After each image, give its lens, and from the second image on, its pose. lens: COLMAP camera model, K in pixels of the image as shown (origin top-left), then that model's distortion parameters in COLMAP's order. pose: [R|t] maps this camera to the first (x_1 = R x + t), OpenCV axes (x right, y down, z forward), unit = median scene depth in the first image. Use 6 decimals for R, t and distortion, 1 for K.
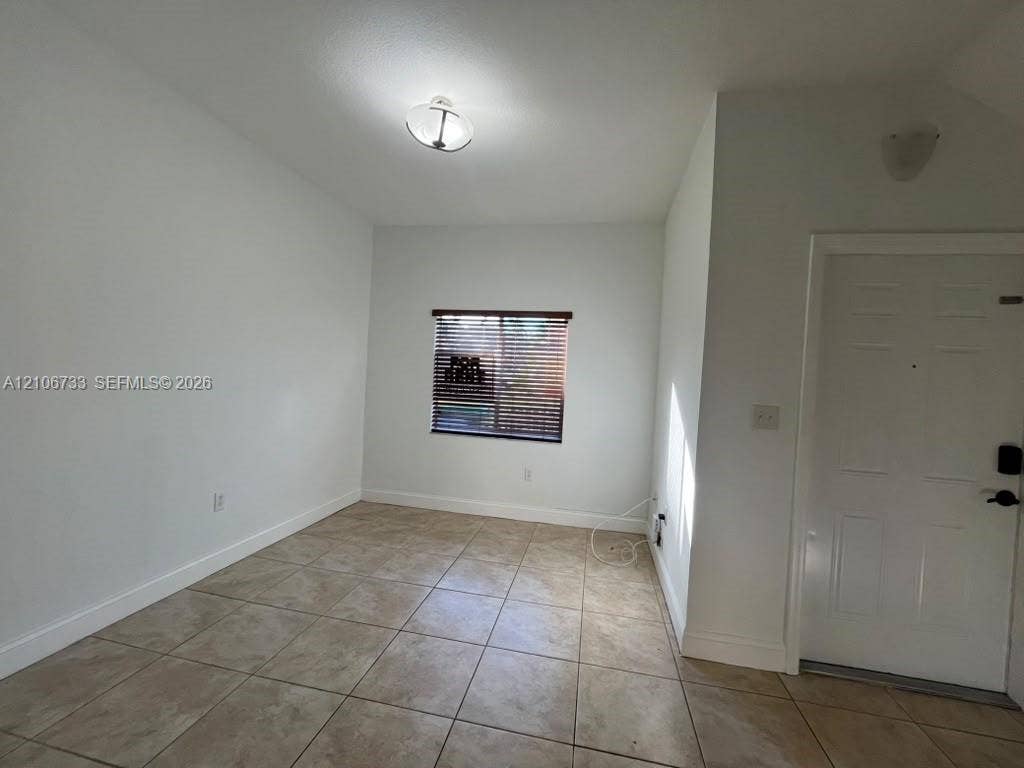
lens RADIAL K [[417.4, 0, 516.8], [0, 417.4, 378.7], [0, 0, 1]] dist [0.001735, 0.000503]
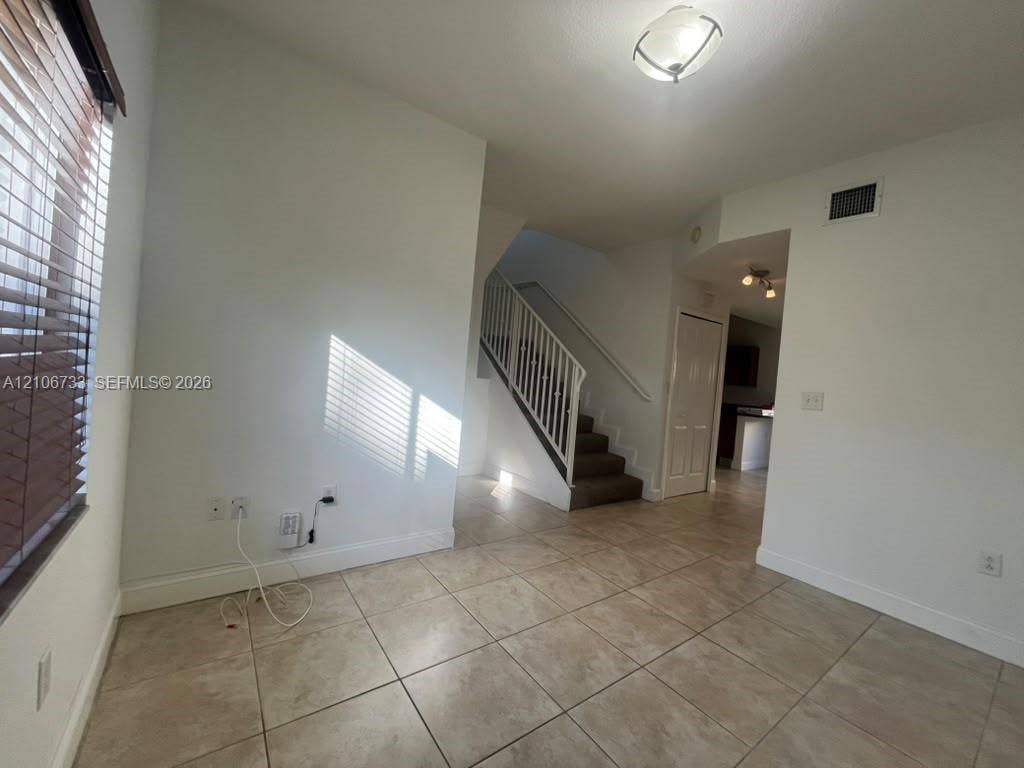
lens RADIAL K [[417.4, 0, 516.8], [0, 417.4, 378.7], [0, 0, 1]] dist [0.001735, 0.000503]
pose [[-0.732035, -0.124136, 0.669861, -0.652572], [-0.116806, 0.991569, 0.056106, 0.011190], [-0.671179, -0.037172, -0.740363, 2.021051]]
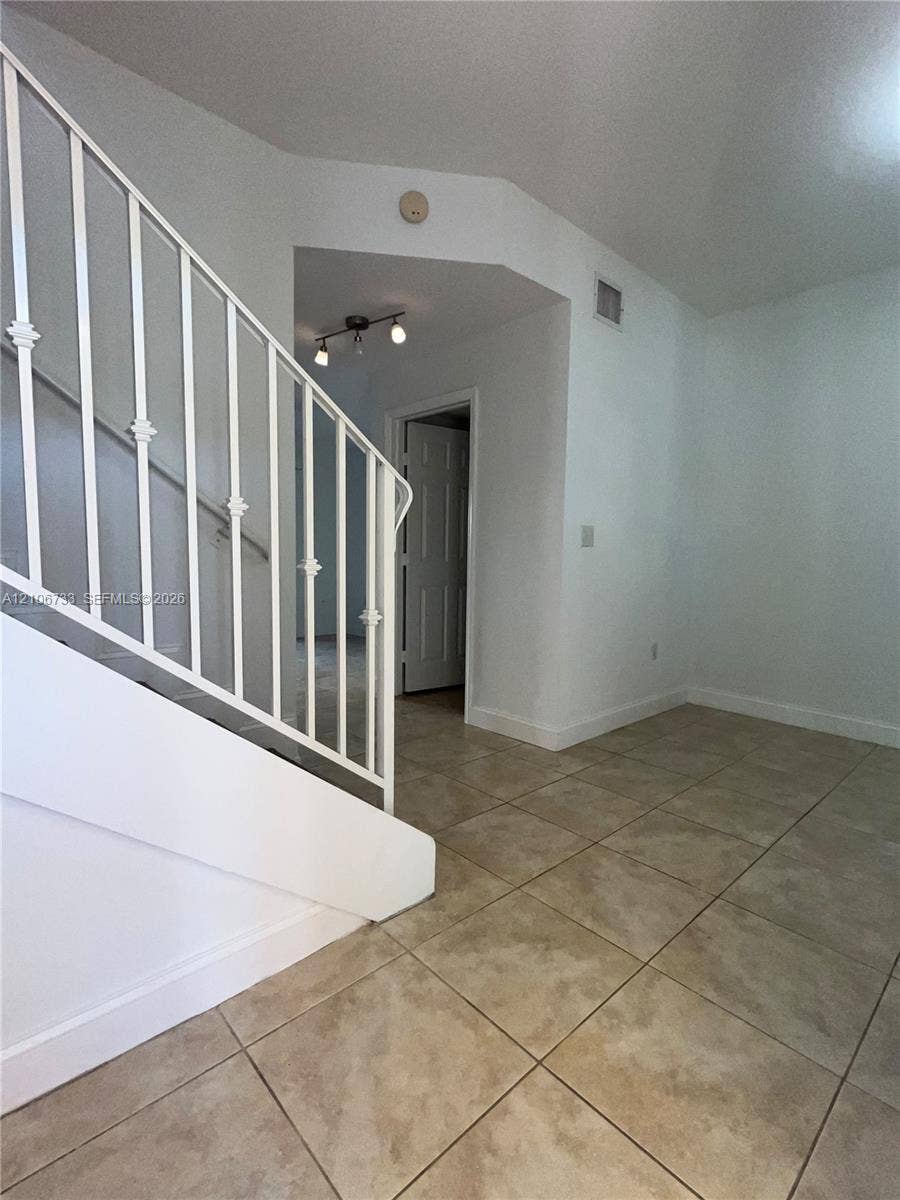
lens RADIAL K [[572.0, 0, 449.0], [0, 572.0, 623.4], [0, 0, 1]] dist [0.000680, 0.000208]
pose [[-0.588193, 0.036180, -0.807911, 1.147143], [-0.058025, 0.994536, 0.086782, 0.176401], [0.806636, 0.097923, -0.582880, 0.943721]]
